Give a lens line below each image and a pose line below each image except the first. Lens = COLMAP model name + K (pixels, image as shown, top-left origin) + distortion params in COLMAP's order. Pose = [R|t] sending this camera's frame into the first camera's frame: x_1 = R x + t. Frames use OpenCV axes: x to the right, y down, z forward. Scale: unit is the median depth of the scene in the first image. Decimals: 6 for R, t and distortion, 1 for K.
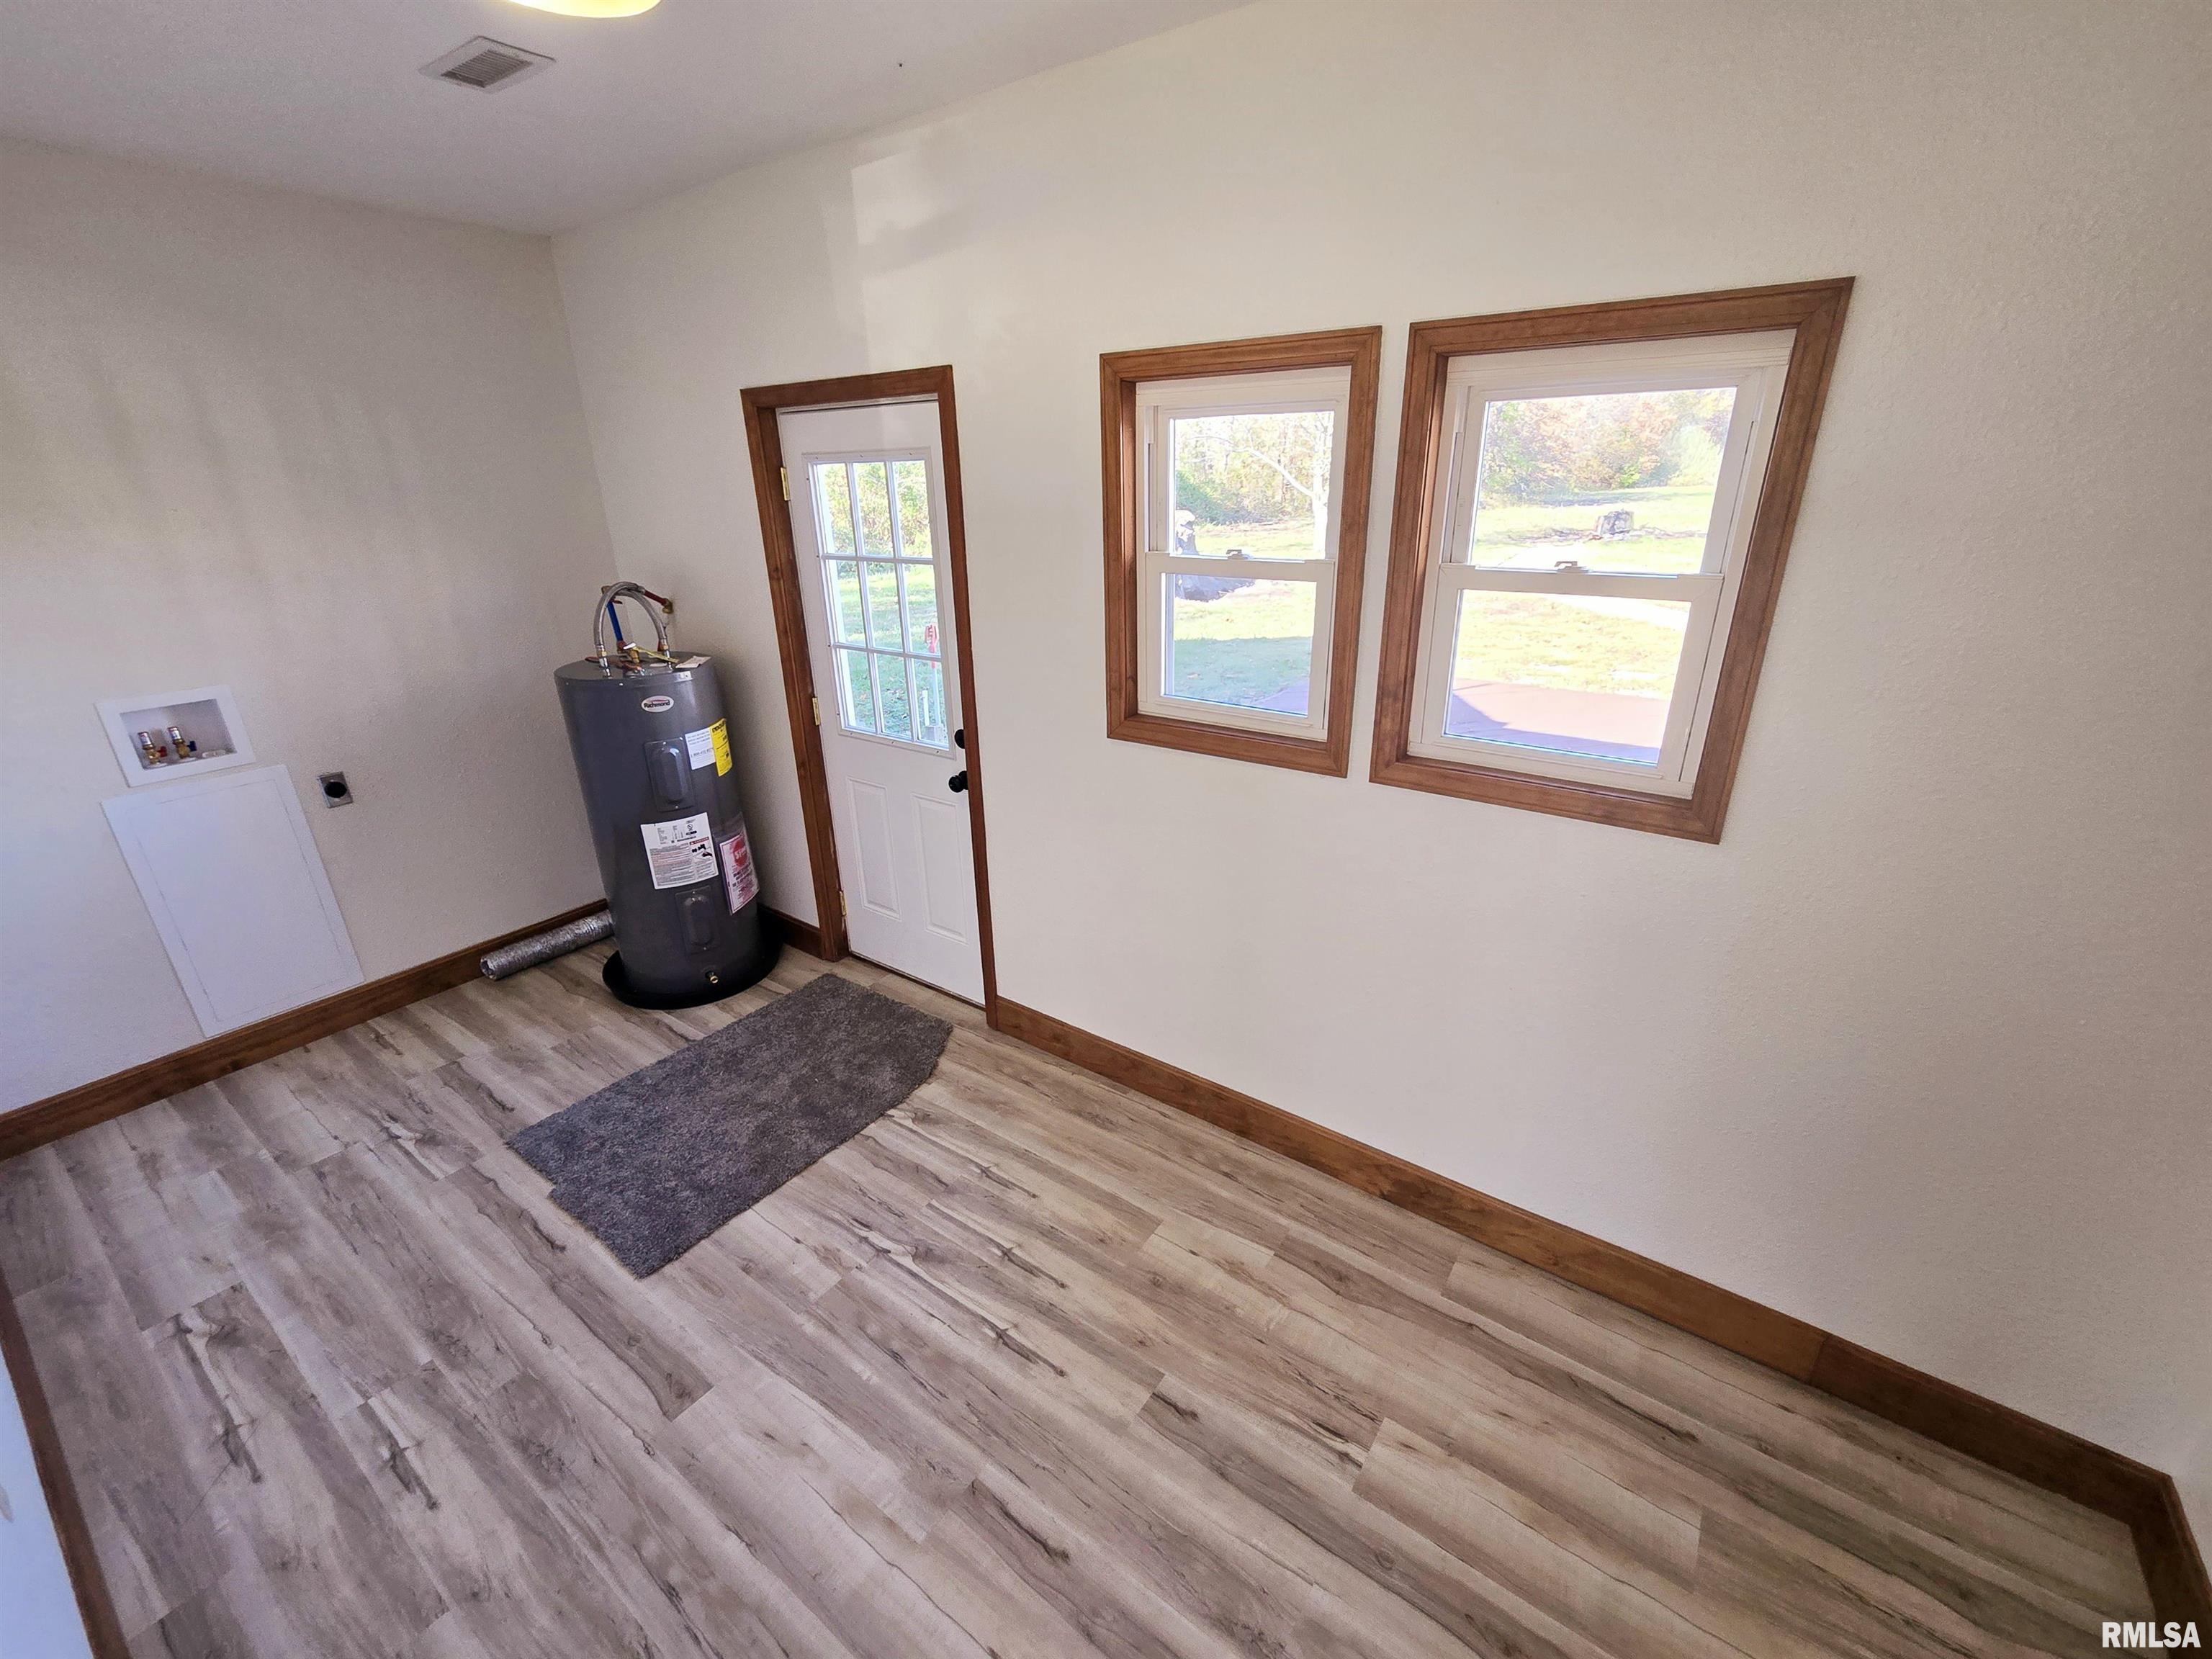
lens RADIAL K [[910.7, 0, 1120.3], [0, 910.7, 833.6], [0, 0, 1]] dist [-0.000284, 0.000865]
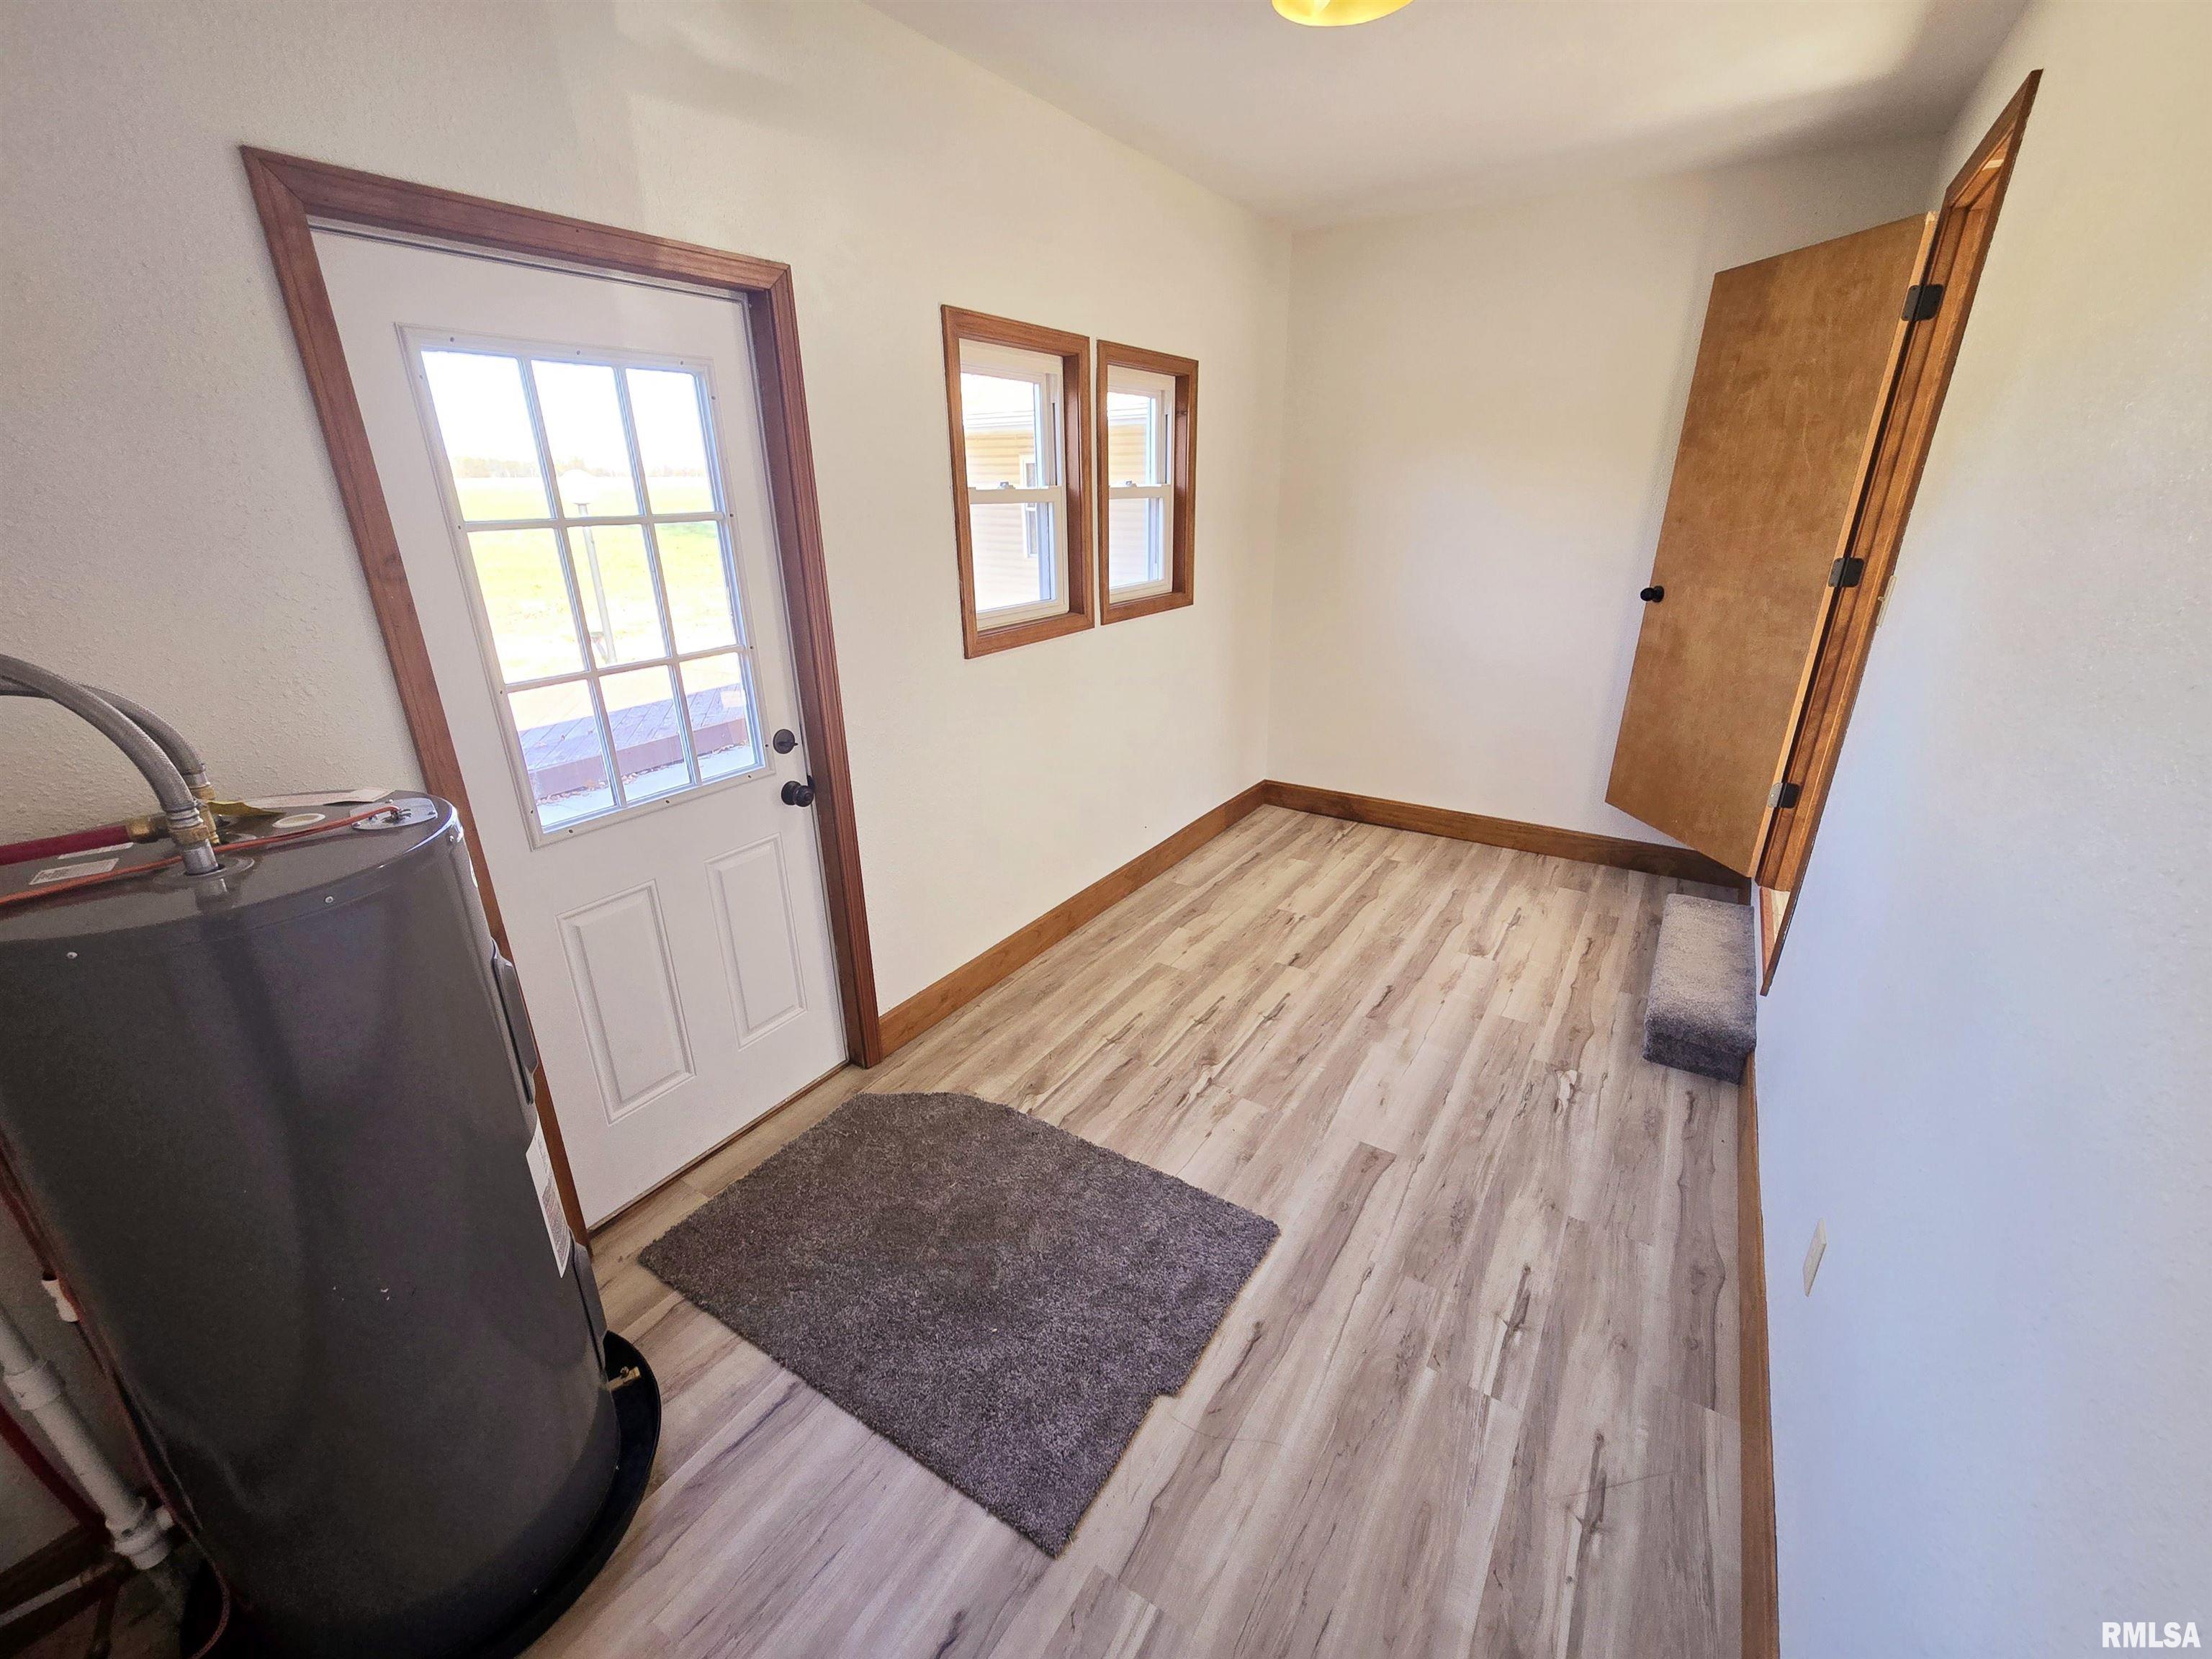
lens RADIAL K [[910.7, 0, 1123.5], [0, 910.7, 829.4], [0, 0, 1]] dist [-0.000284, 0.000865]
pose [[-0.055226, -0.339113, 0.939123, -1.355511], [0.377521, 0.863645, 0.334059, -0.268459], [-0.924353, 0.372988, 0.080327, 0.981471]]
